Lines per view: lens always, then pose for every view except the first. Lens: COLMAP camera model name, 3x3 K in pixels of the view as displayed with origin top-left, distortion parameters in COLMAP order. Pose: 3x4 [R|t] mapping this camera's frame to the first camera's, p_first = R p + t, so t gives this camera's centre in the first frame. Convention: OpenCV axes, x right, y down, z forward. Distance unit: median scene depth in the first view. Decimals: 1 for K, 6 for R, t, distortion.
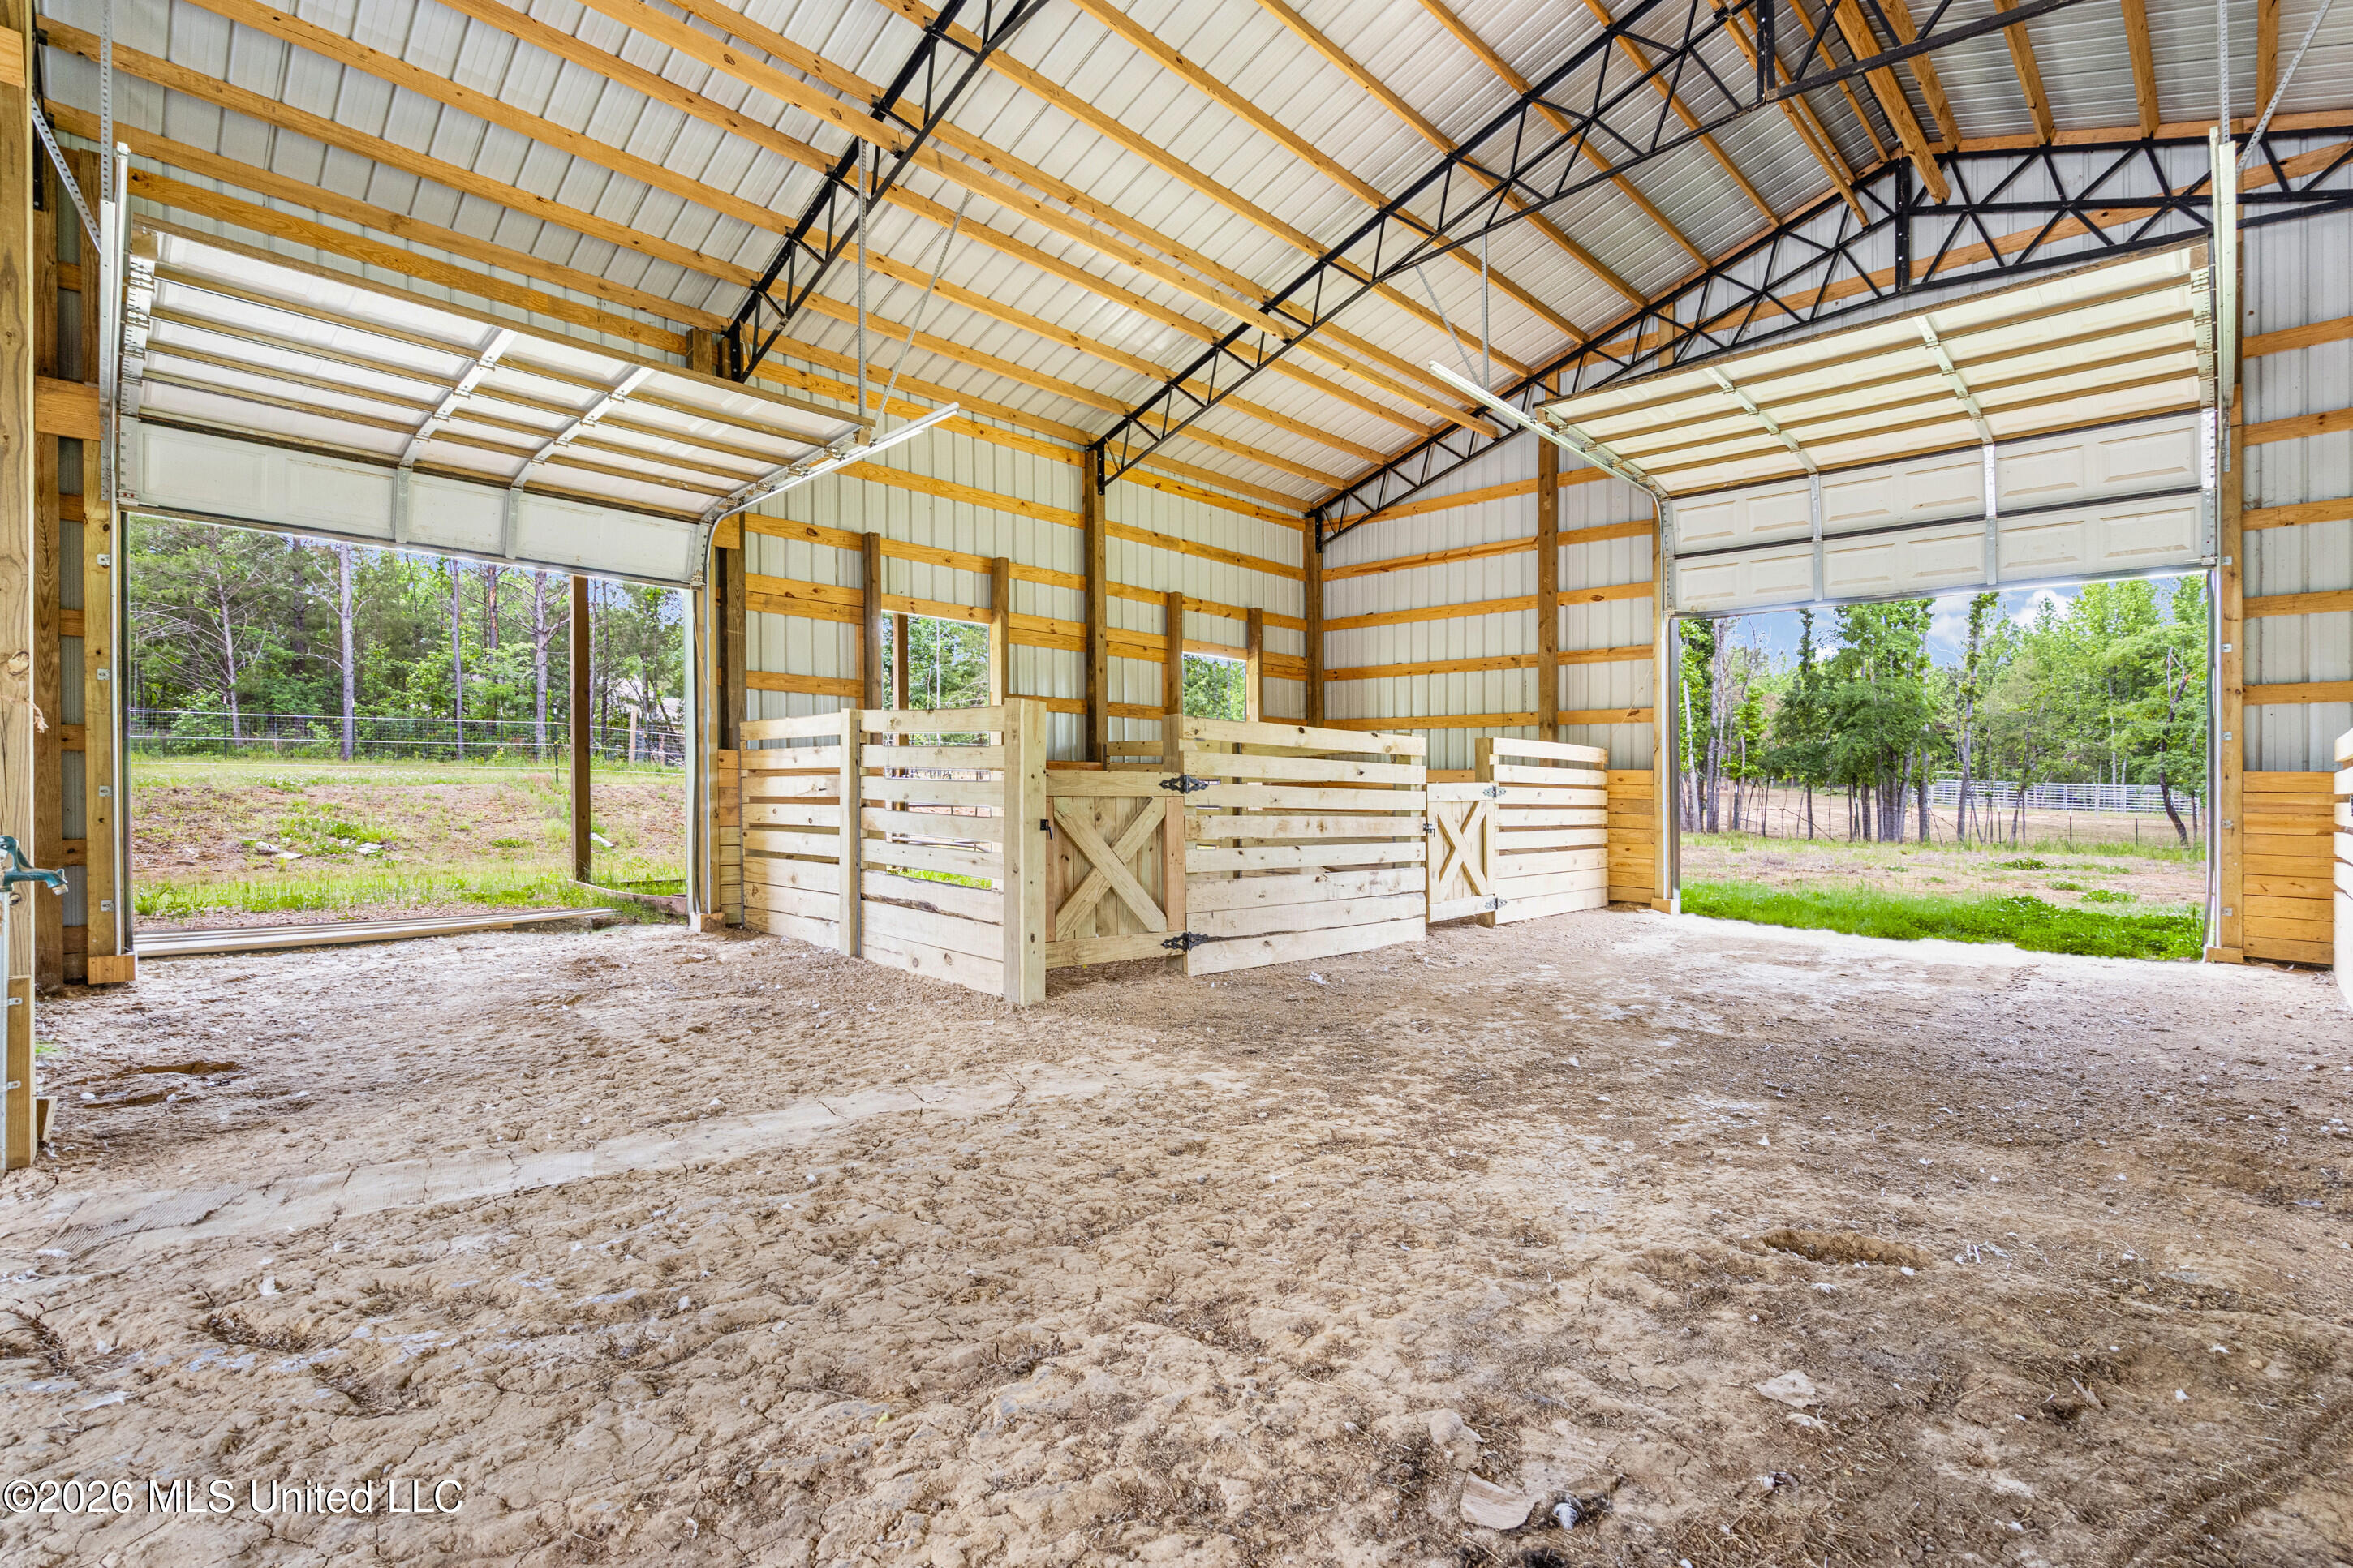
lens RADIAL K [[1075.6, 0, 1153.8], [0, 1075.6, 767.5], [0, 0, 1]] dist [-0.002815, 0.000300]
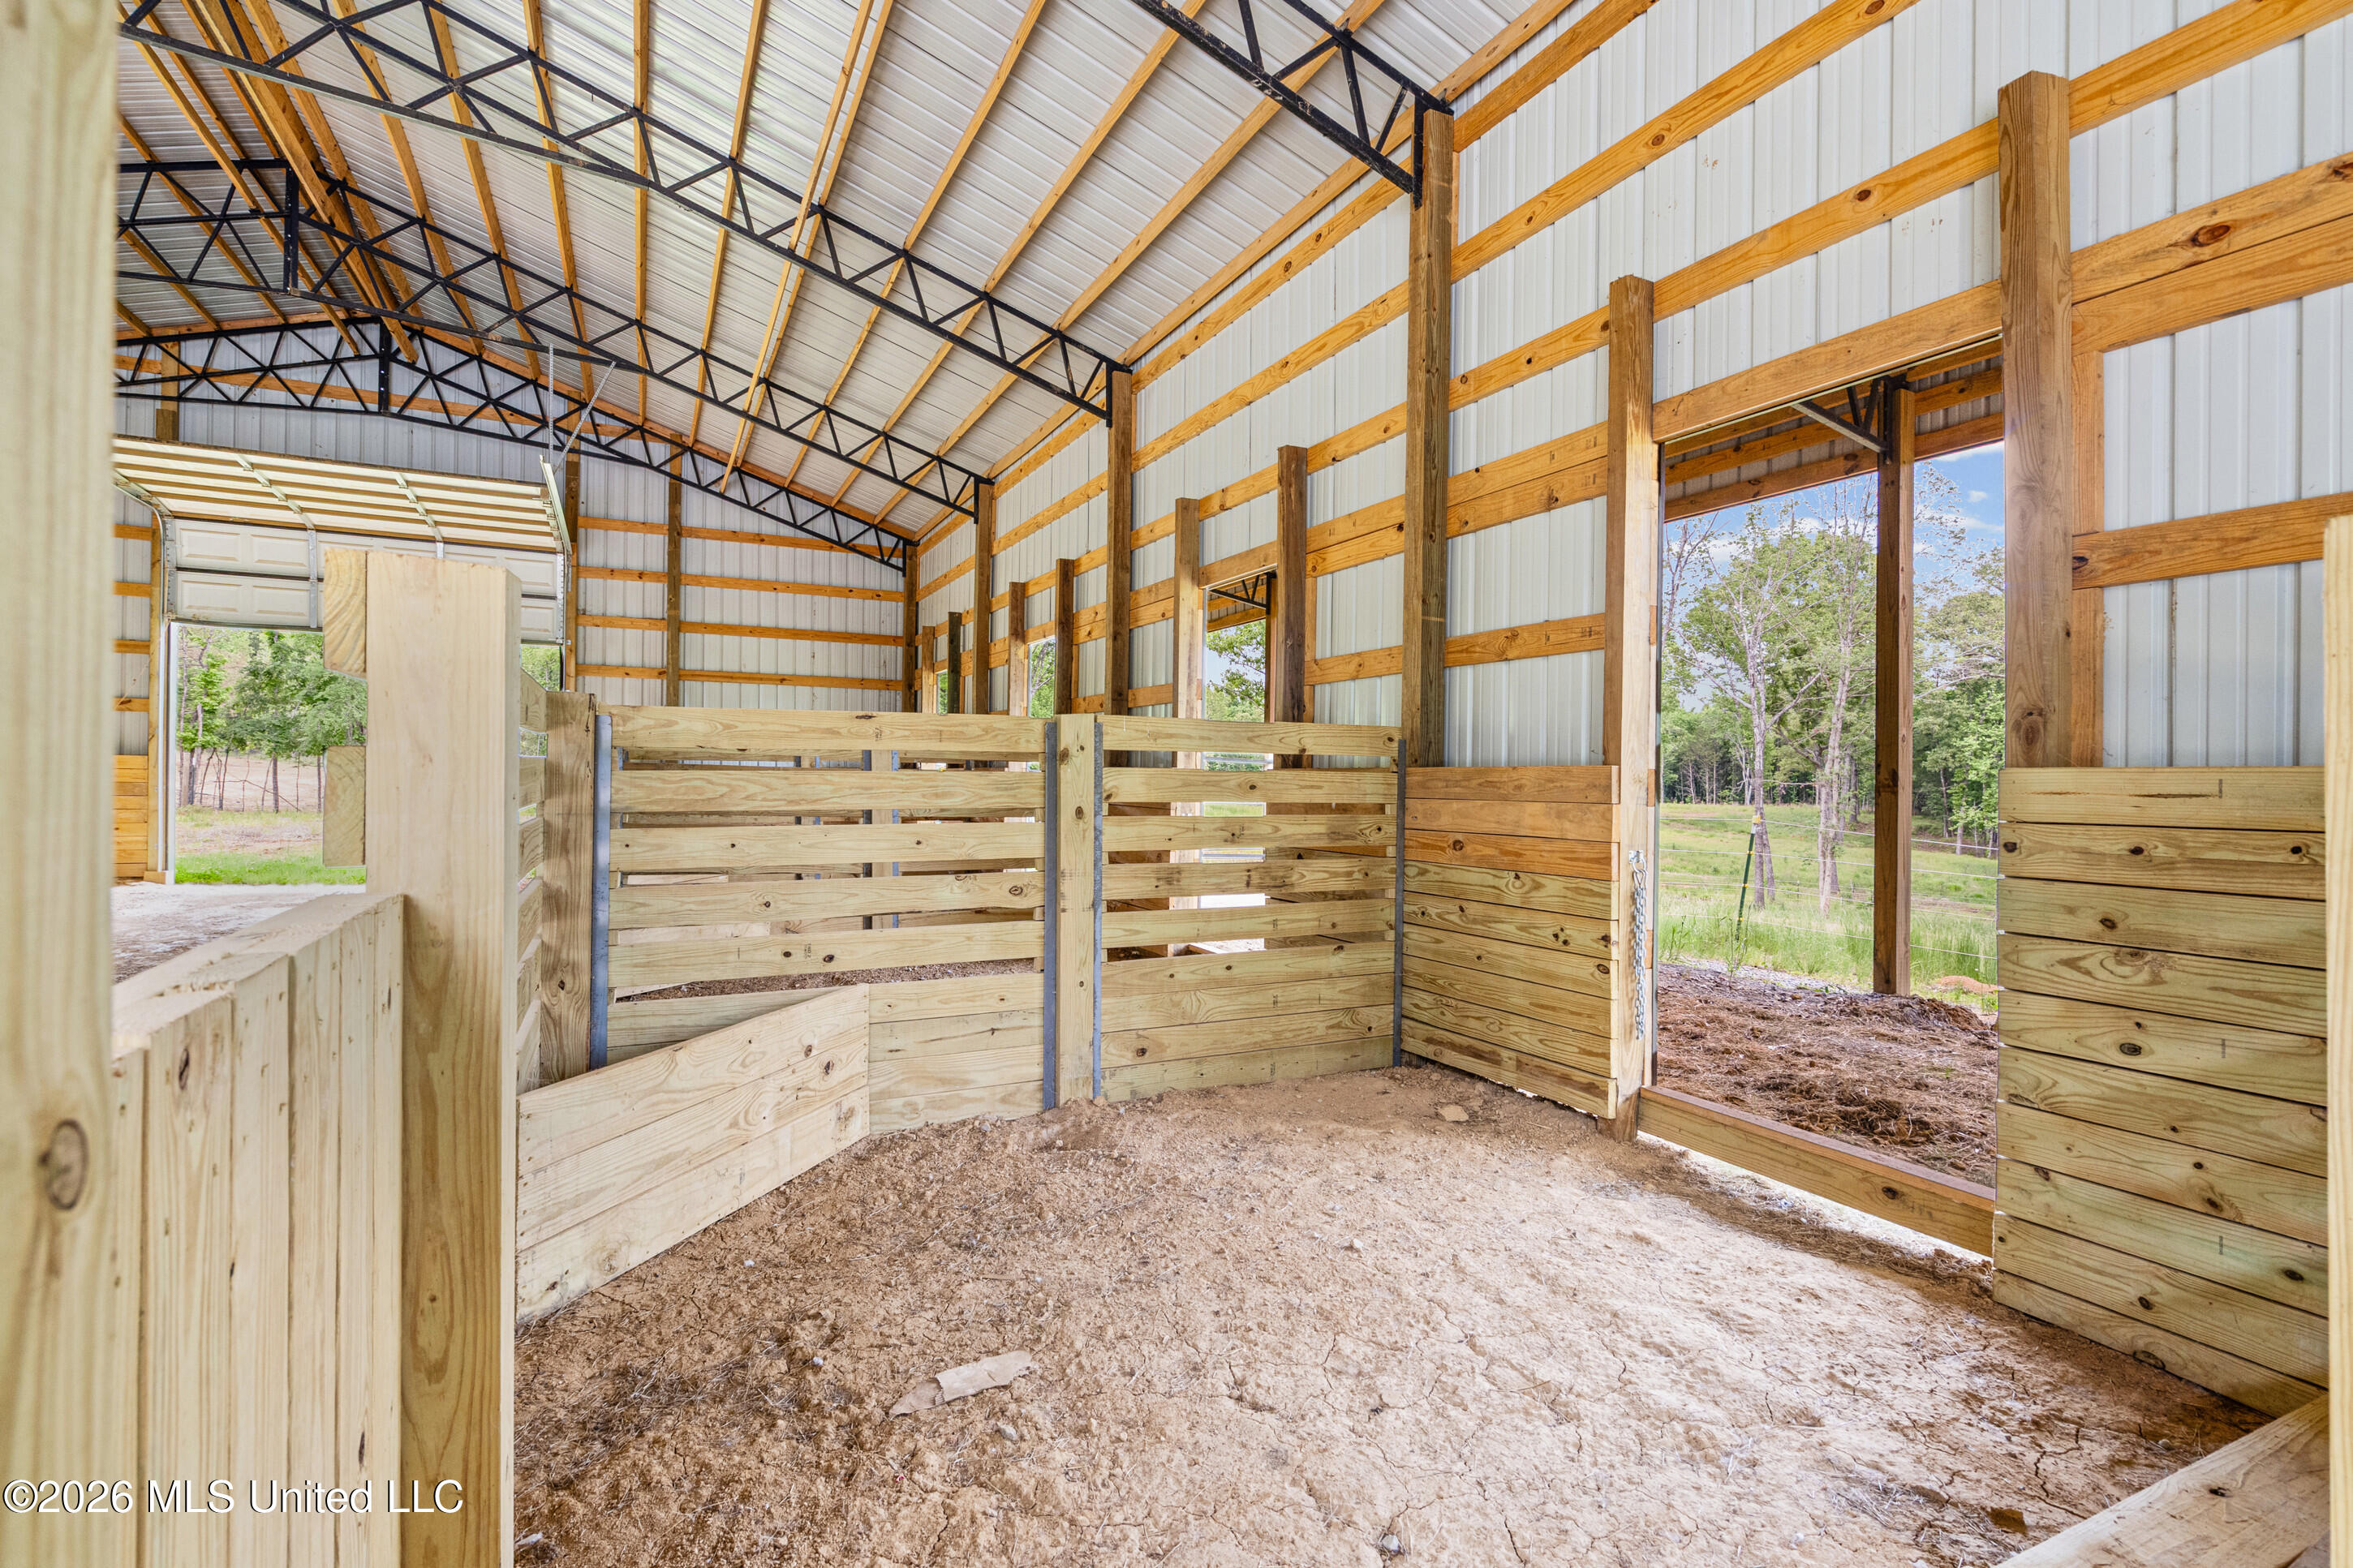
lens RADIAL K [[1075.6, 0, 1153.8], [0, 1075.6, 767.5], [0, 0, 1]] dist [-0.002815, 0.000300]
pose [[0.325226, -0.003077, 0.945631, -0.256225], [-0.025516, 0.999602, 0.012028, -0.026602], [-0.945292, -0.028041, 0.325018, -0.354886]]
